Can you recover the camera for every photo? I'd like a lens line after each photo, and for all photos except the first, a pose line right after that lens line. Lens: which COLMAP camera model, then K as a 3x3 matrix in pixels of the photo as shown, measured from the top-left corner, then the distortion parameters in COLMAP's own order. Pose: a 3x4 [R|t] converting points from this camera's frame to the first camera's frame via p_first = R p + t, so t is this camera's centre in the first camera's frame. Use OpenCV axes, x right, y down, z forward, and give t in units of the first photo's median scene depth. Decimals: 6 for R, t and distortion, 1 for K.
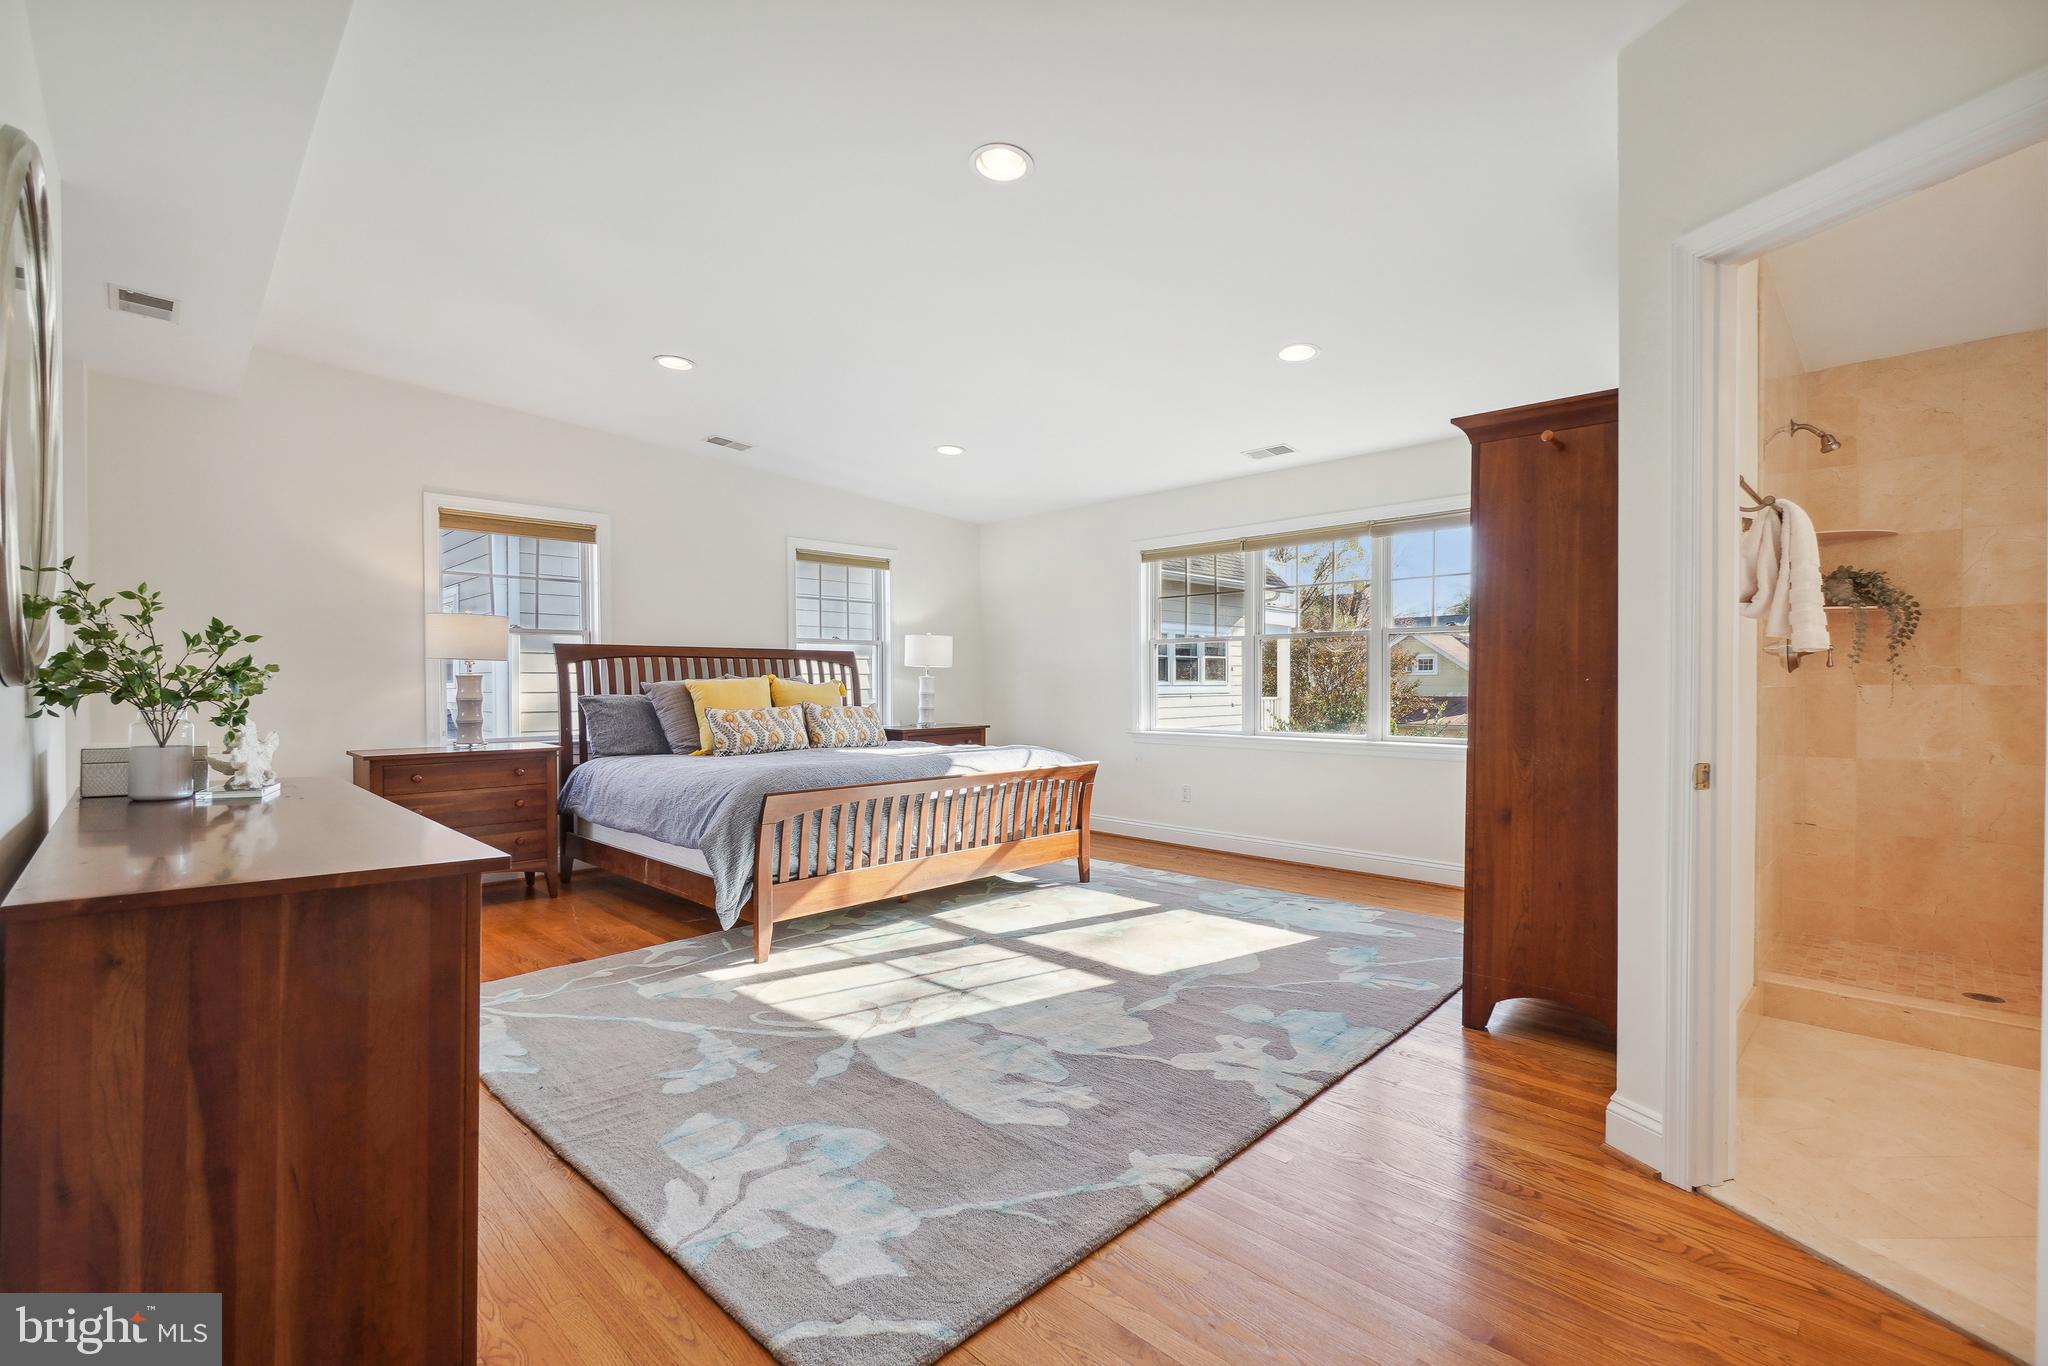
lens RADIAL K [[906.3, 0, 1021.9], [0, 906.3, 681.9], [0, 0, 1]] dist [-0.002318, -0.000246]
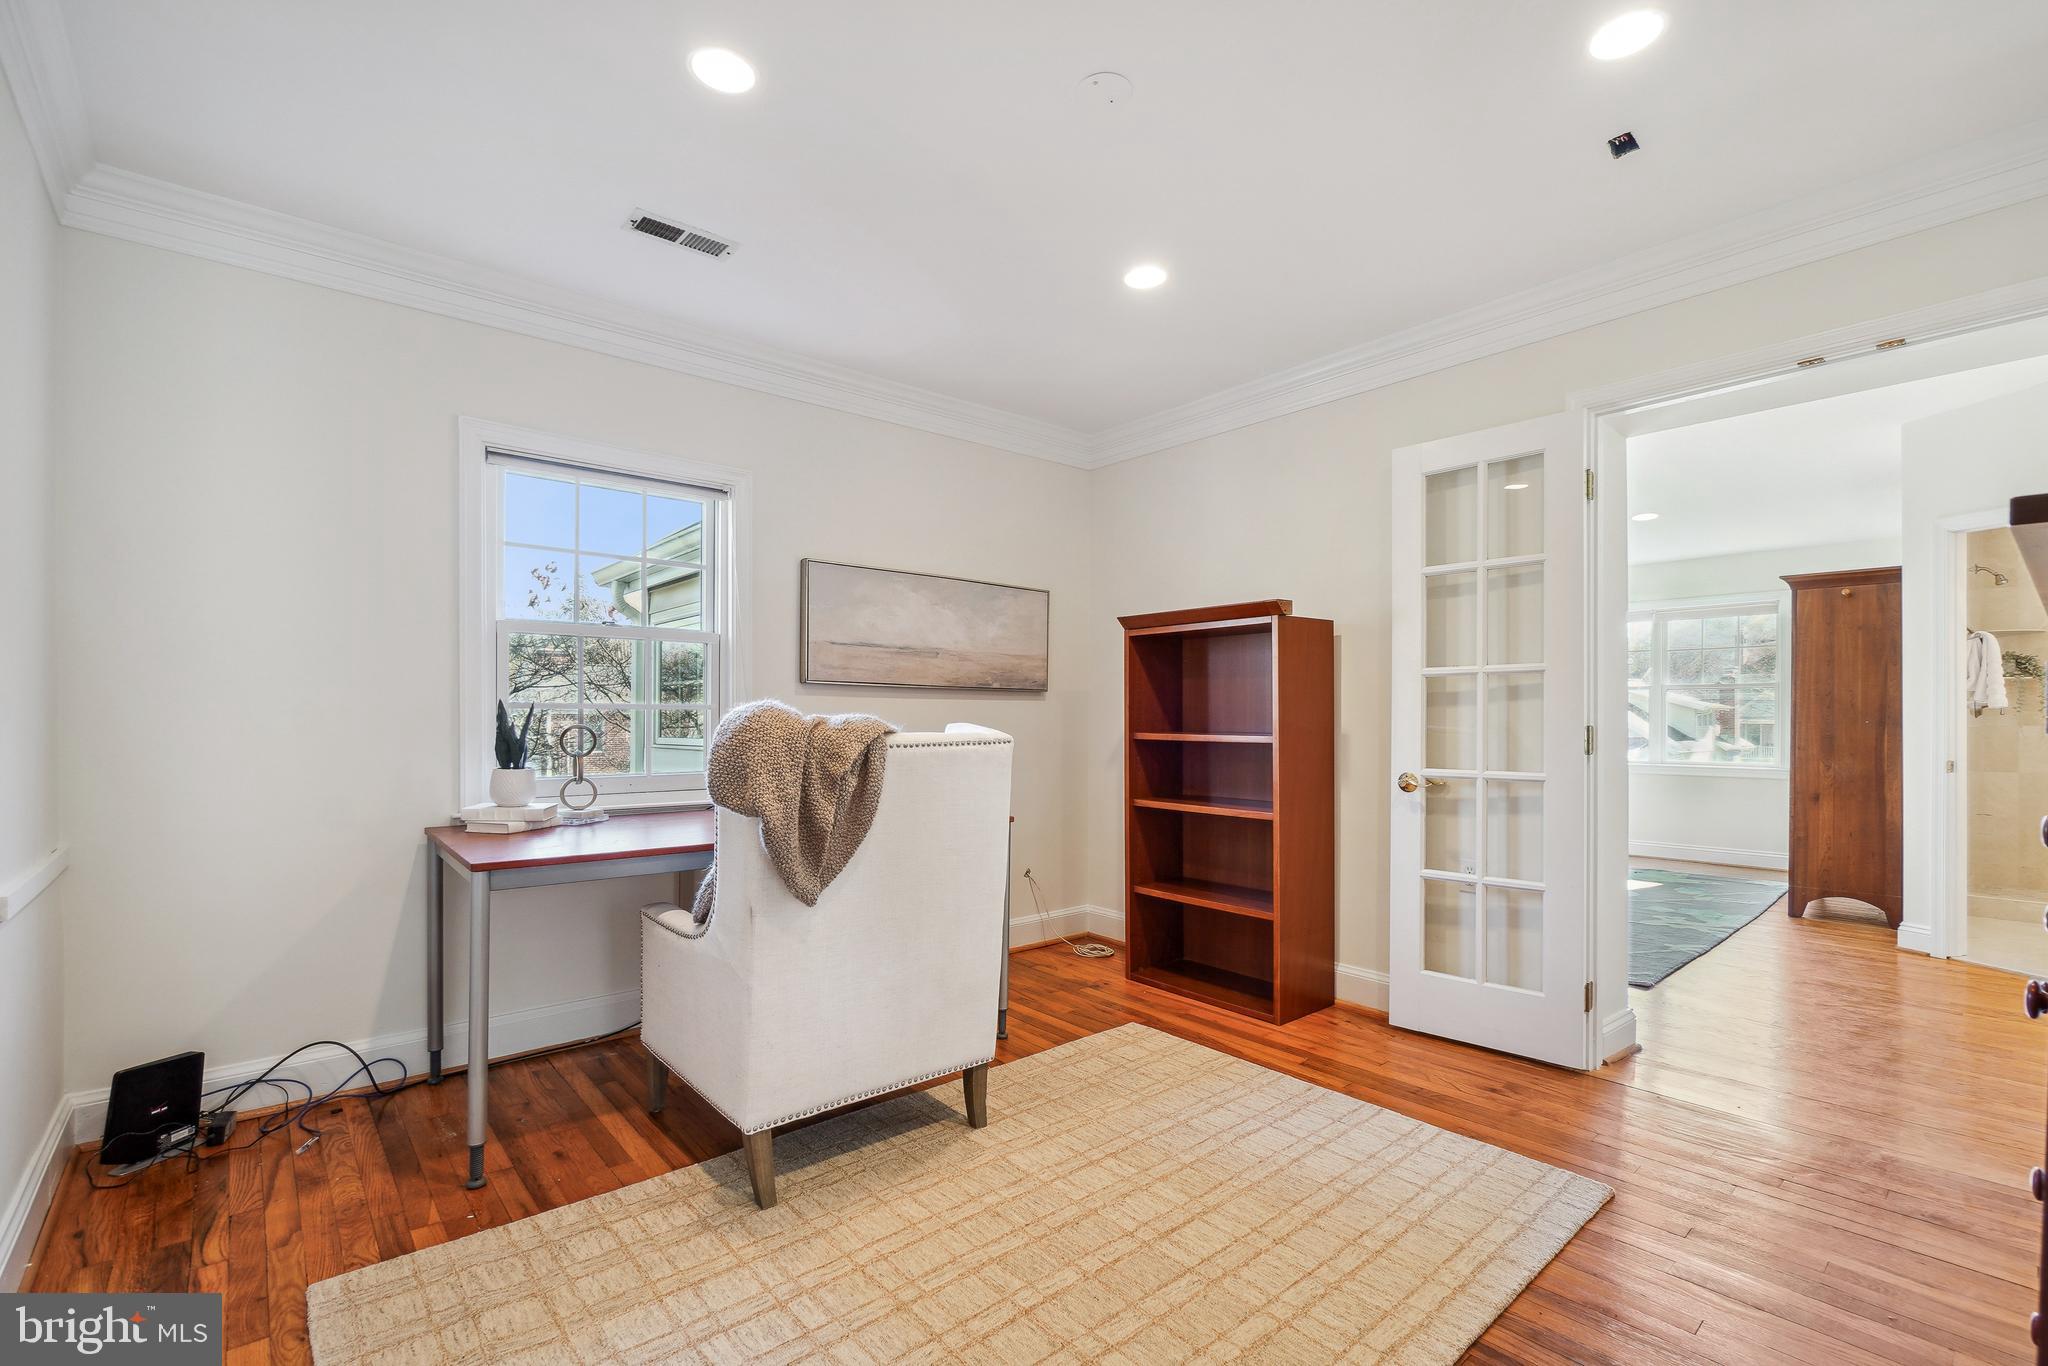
lens RADIAL K [[906.3, 0, 1056.3], [0, 906.3, 716.3], [0, 0, 1]] dist [-0.002318, -0.000246]
pose [[0.998155, 0.002061, -0.060681, -0.863797], [-0.002604, 0.999957, -0.008873, 0.006450], [0.060660, 0.009014, 0.998118, -0.889342]]
